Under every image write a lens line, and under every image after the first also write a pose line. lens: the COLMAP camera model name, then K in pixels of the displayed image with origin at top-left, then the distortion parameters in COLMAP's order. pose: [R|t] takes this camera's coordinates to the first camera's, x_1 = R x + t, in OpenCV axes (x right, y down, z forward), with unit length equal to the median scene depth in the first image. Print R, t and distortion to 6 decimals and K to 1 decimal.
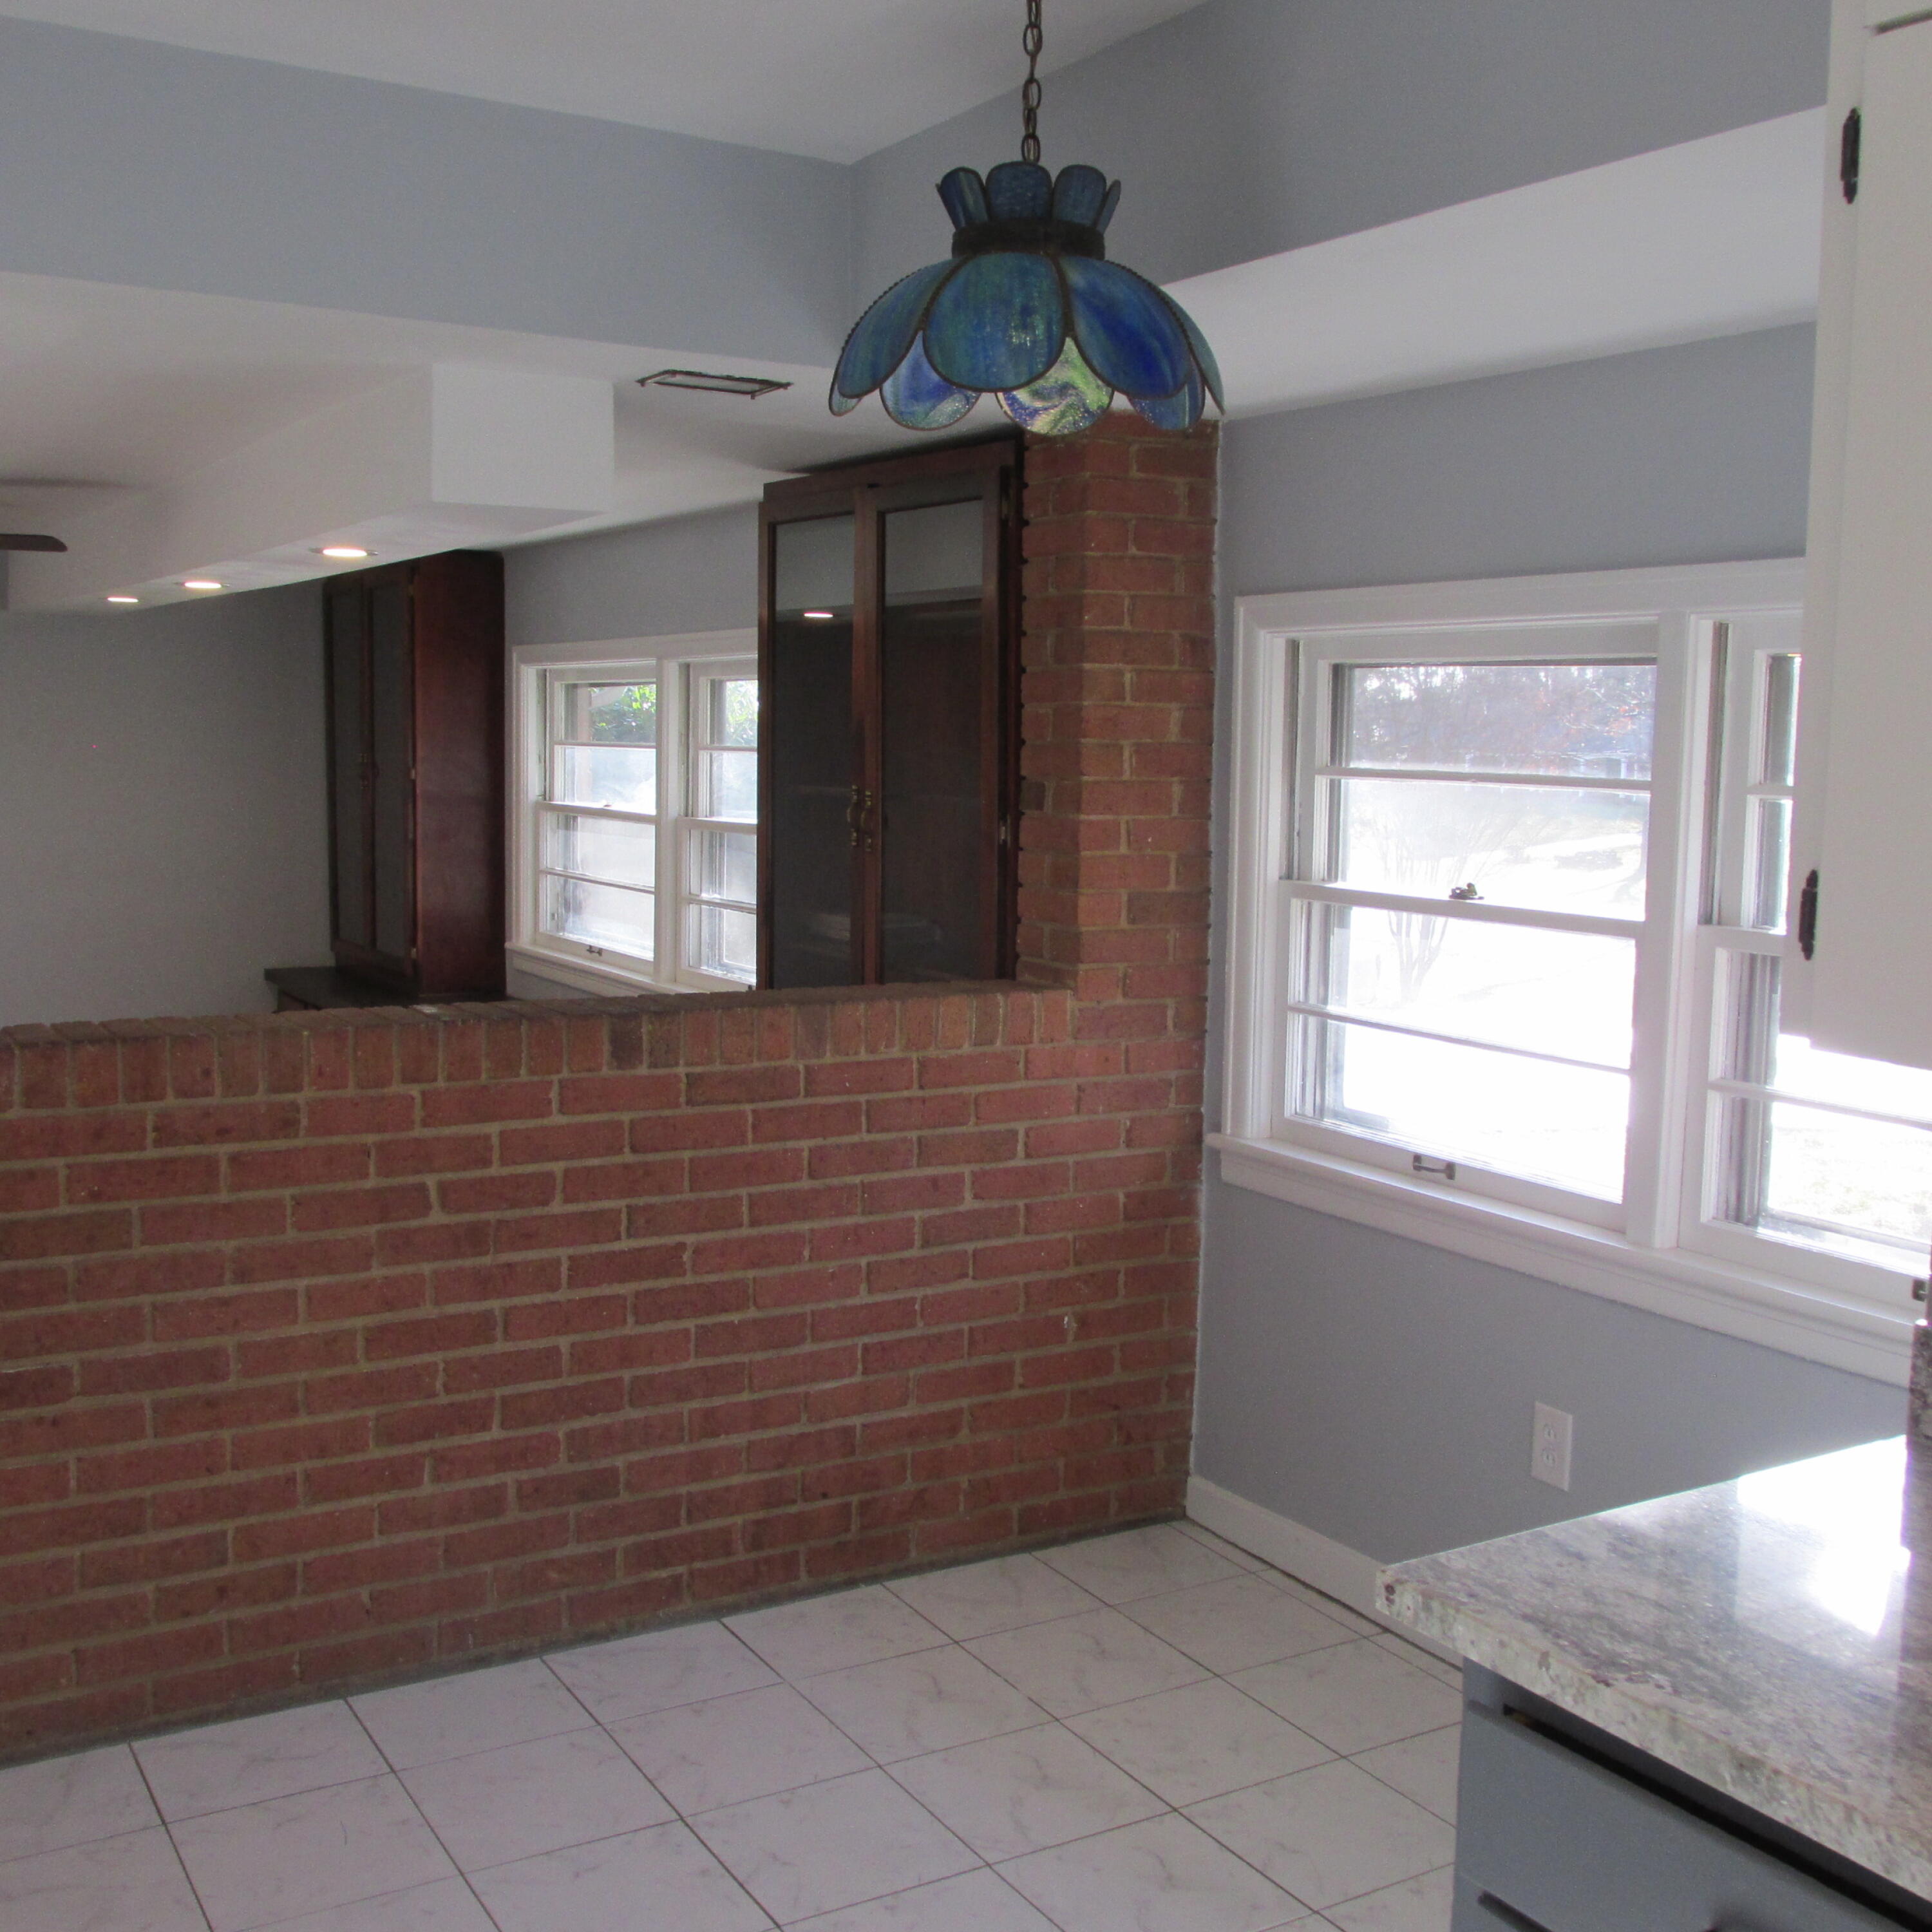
lens RADIAL K [[2173.5, 0, 960.8], [0, 2173.5, 972.7], [0, 0, 1]] dist [-0.018367, 0.000000]
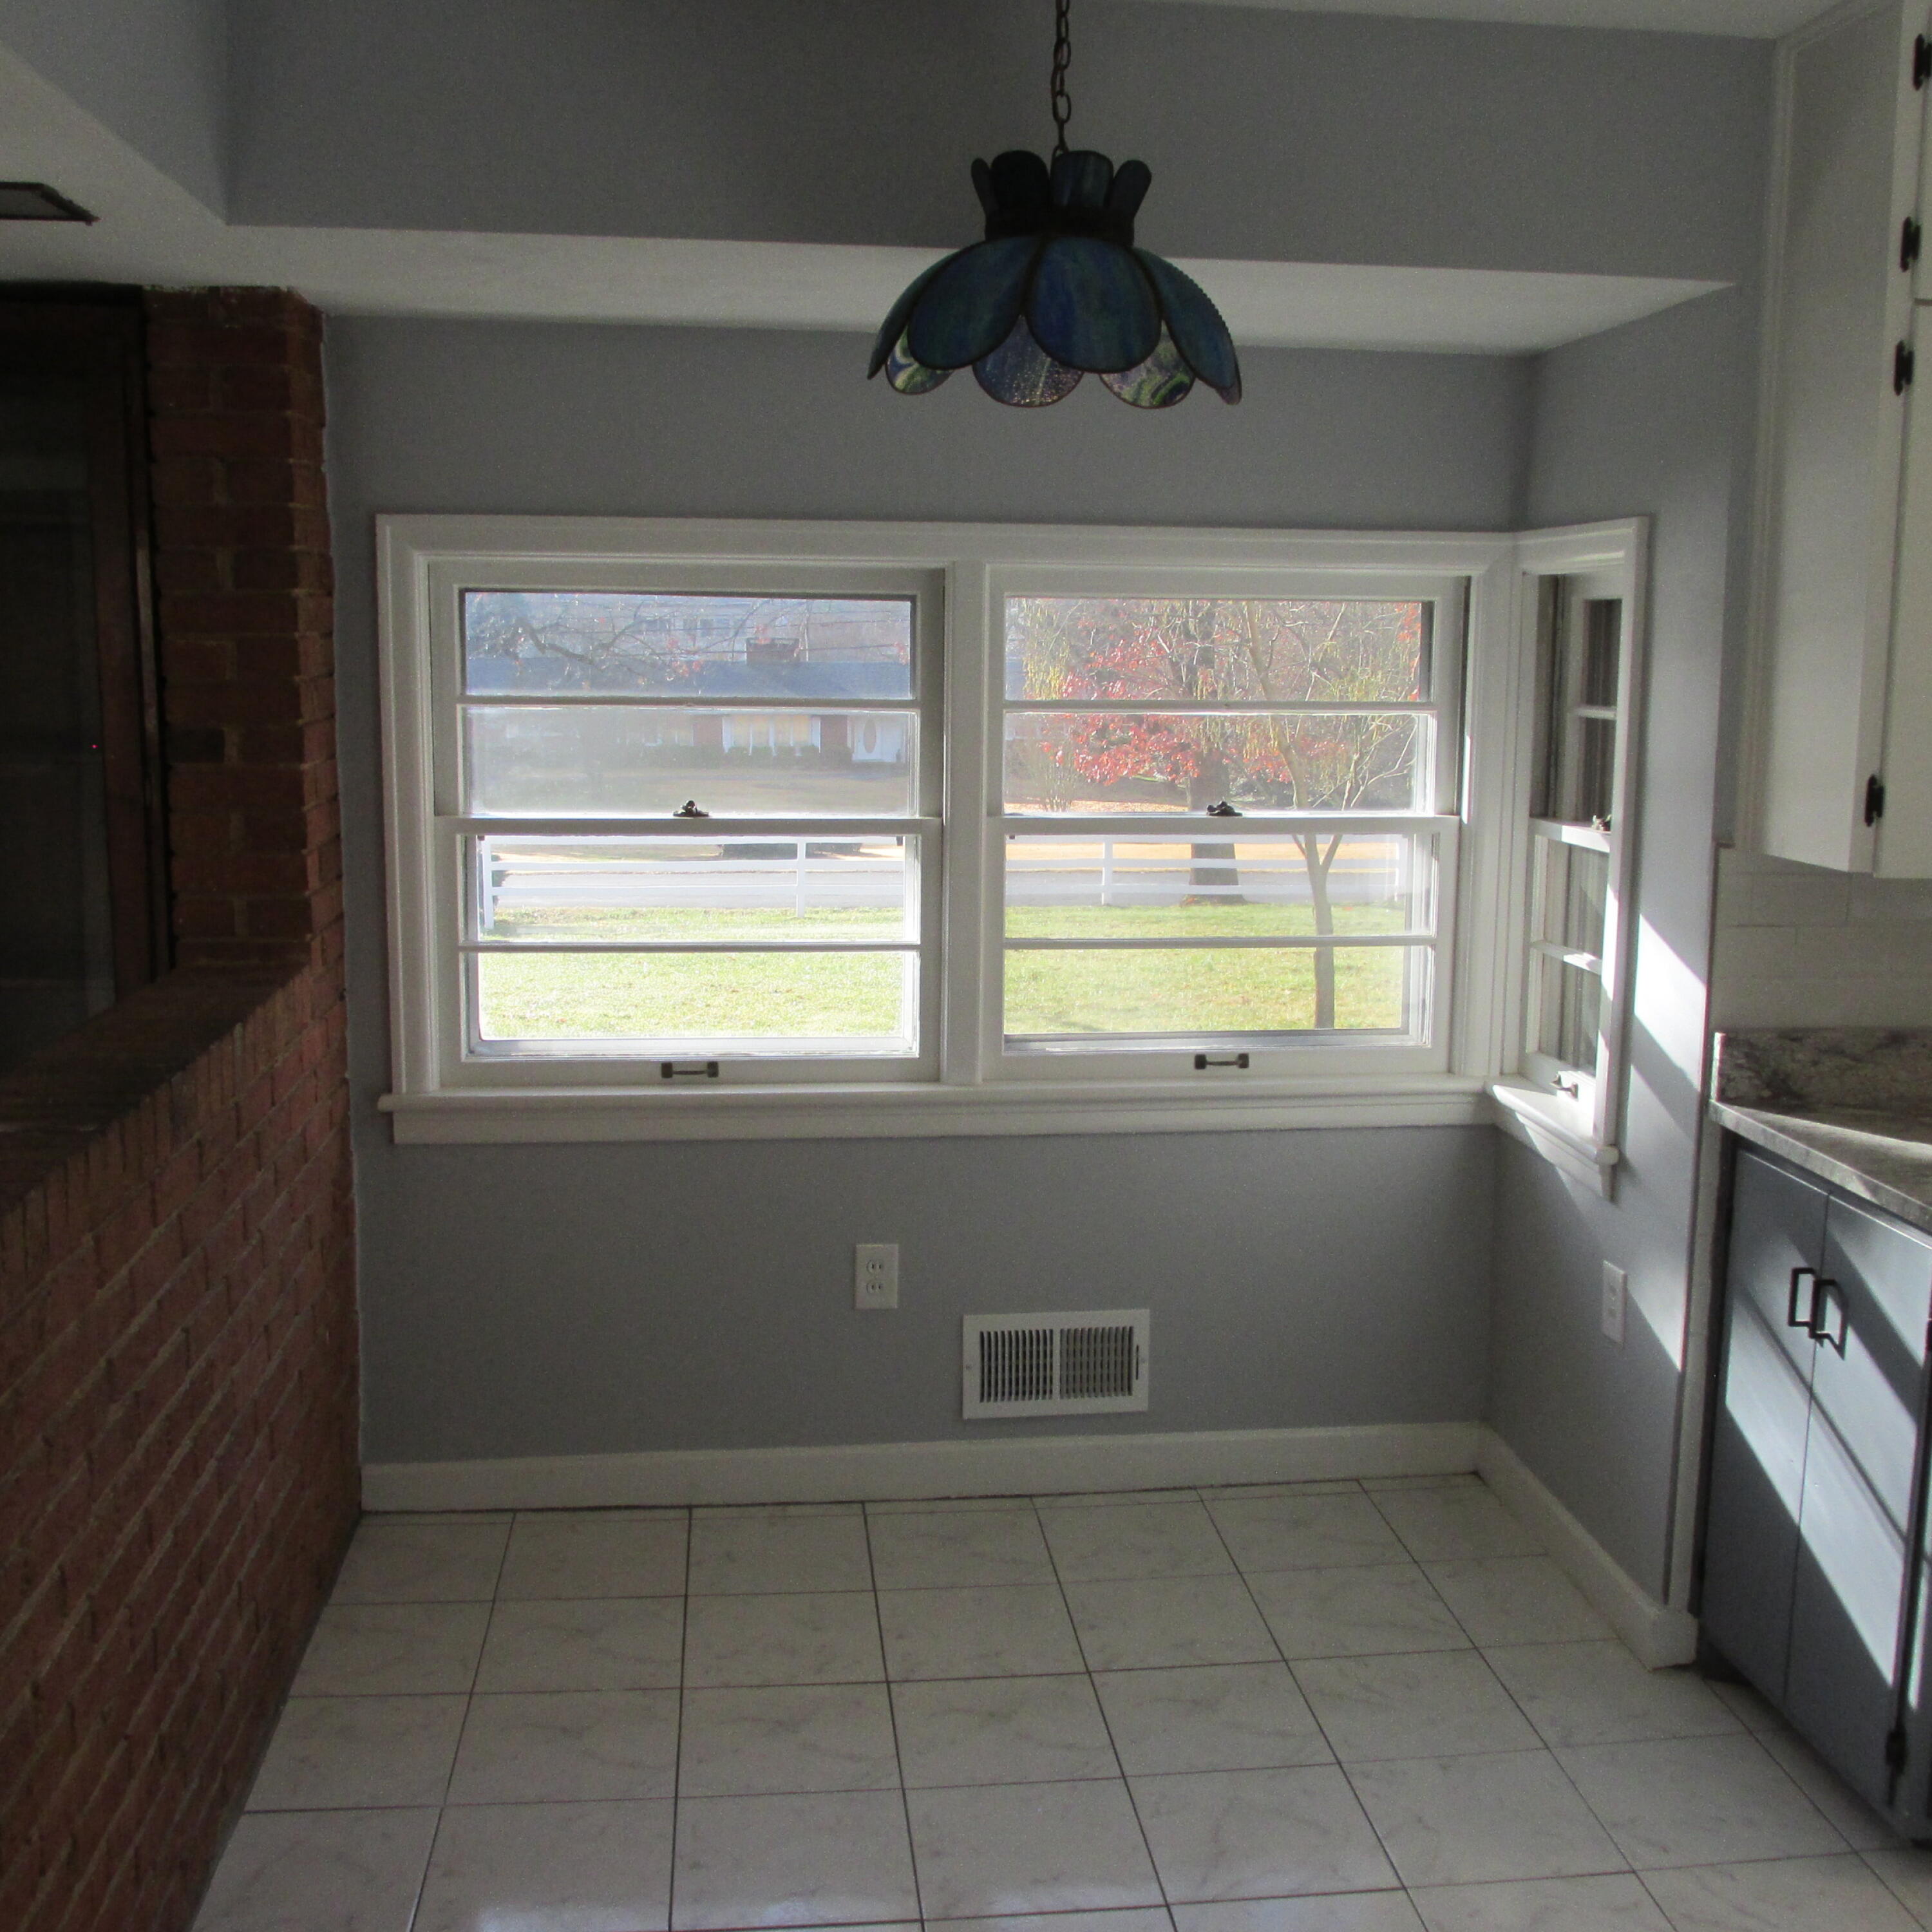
lens RADIAL K [[2173.5, 0, 960.5], [0, 2173.5, 957.8], [0, 0, 1]] dist [-0.018367, 0.000000]
pose [[0.429693, -0.150677, 0.890315, -0.618574], [0.100838, 0.987819, 0.118512, -0.072039], [-0.897327, 0.038854, 0.439653, 0.382439]]
